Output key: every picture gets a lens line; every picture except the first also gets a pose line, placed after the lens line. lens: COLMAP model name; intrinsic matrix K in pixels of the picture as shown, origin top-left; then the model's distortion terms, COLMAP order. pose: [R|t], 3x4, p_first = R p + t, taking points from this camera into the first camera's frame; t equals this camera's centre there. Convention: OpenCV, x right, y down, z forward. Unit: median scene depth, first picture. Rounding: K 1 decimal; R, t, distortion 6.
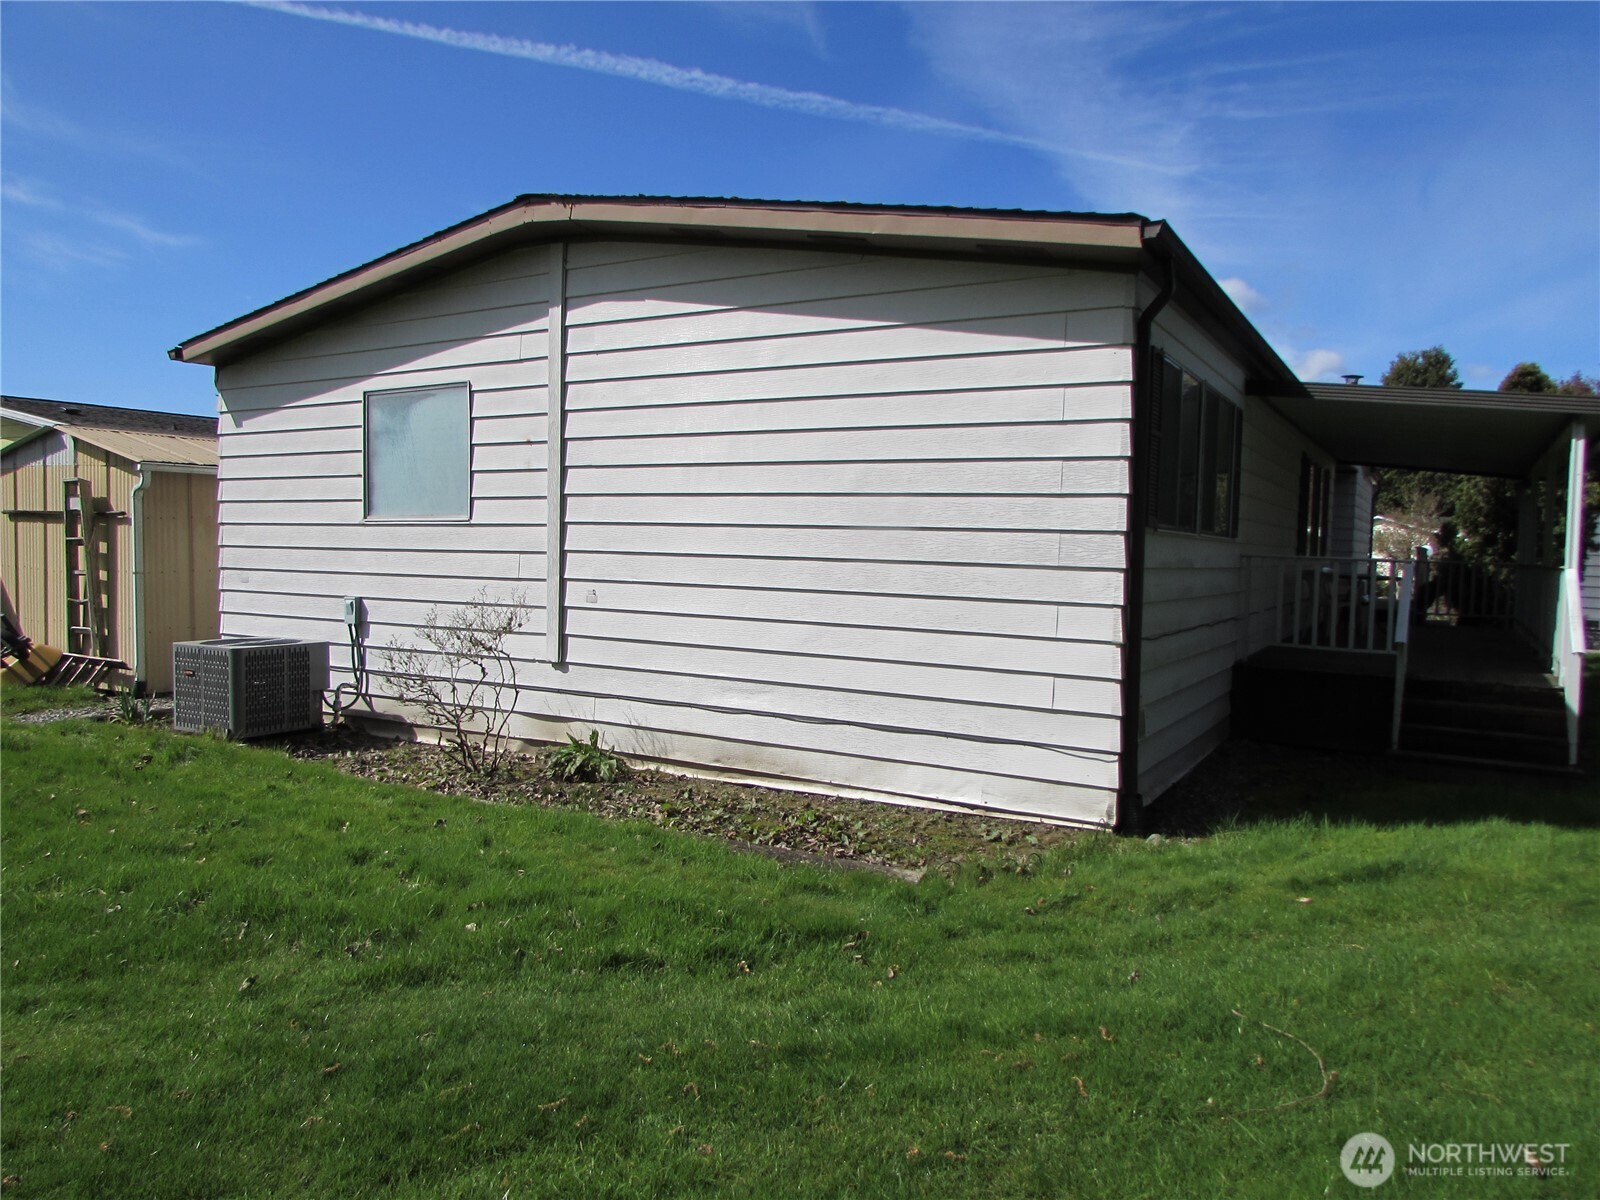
lens RADIAL K [[1133.6, 0, 800.8], [0, 1133.6, 602.4], [0, 0, 1]] dist [-0.008971, -0.005576]
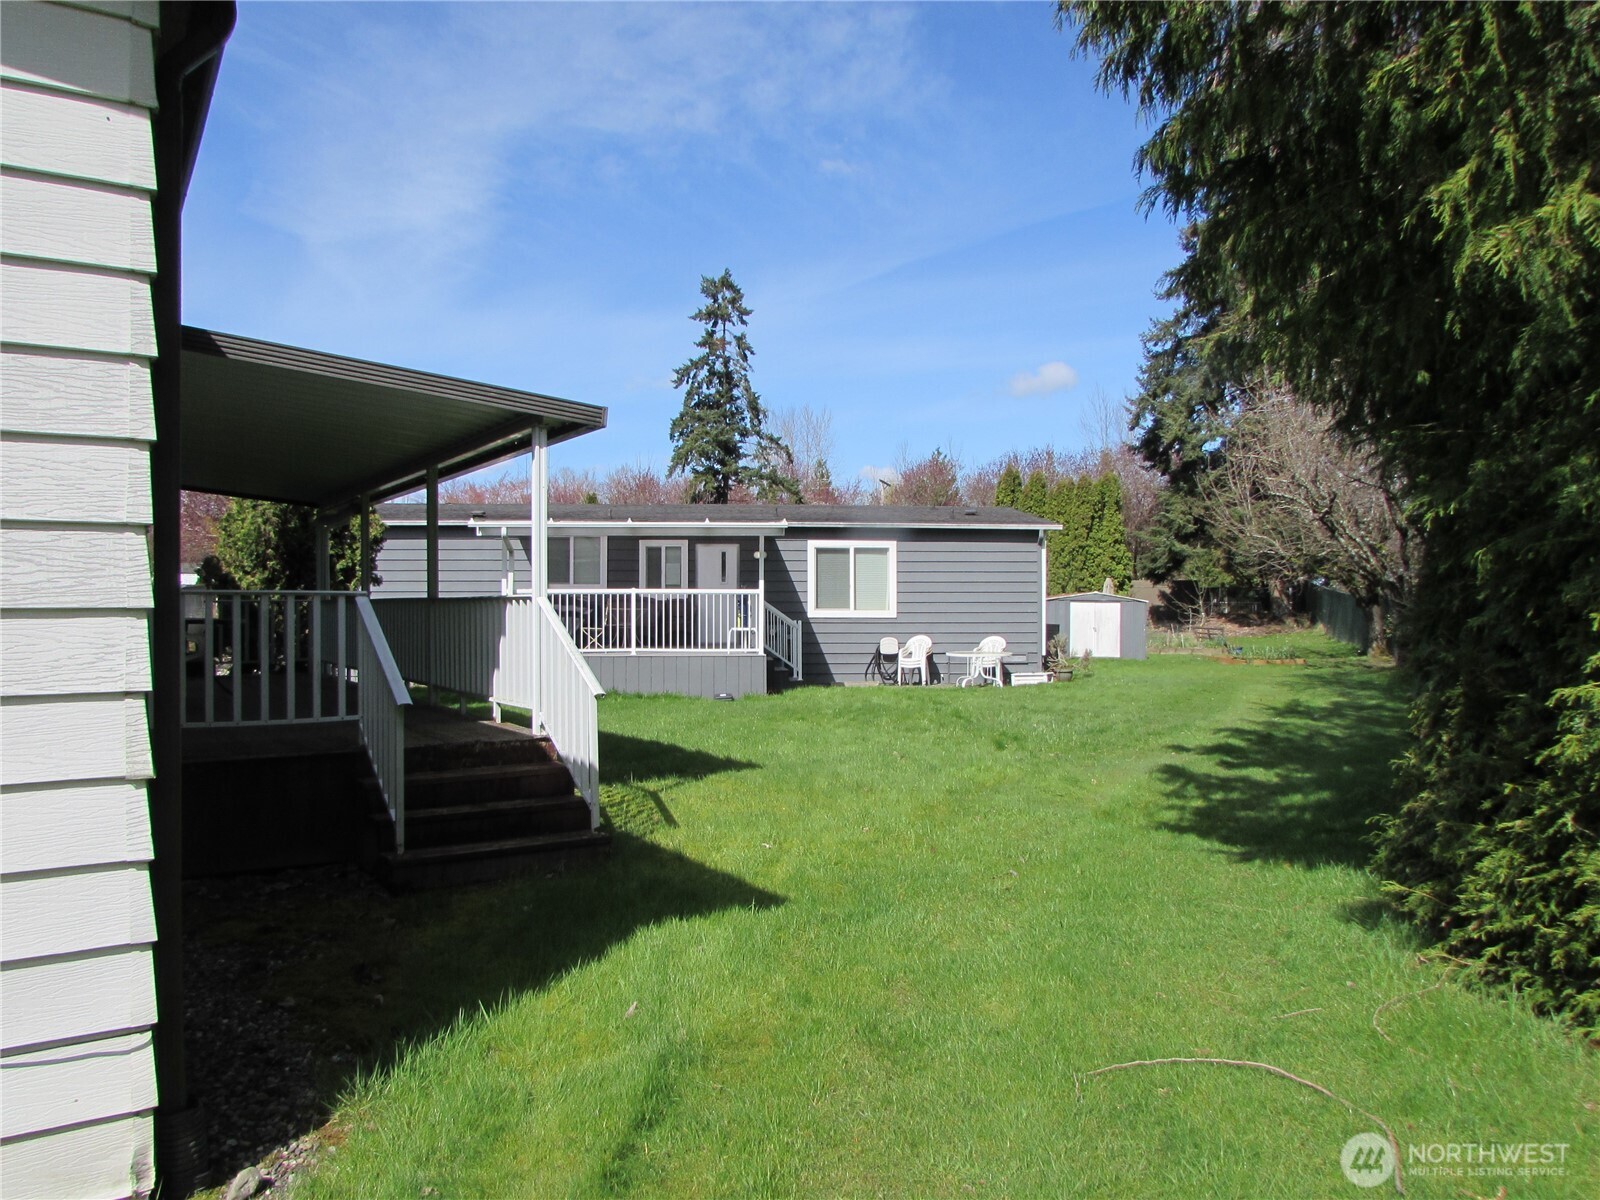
lens RADIAL K [[1133.6, 0, 799.4], [0, 1133.6, 601.1], [0, 0, 1]] dist [-0.008971, -0.005576]
pose [[0.459608, -0.024921, 0.887772, 0.008159], [0.061460, 0.998102, -0.003800, -0.013291], [-0.885993, 0.056309, 0.460267, 0.489632]]
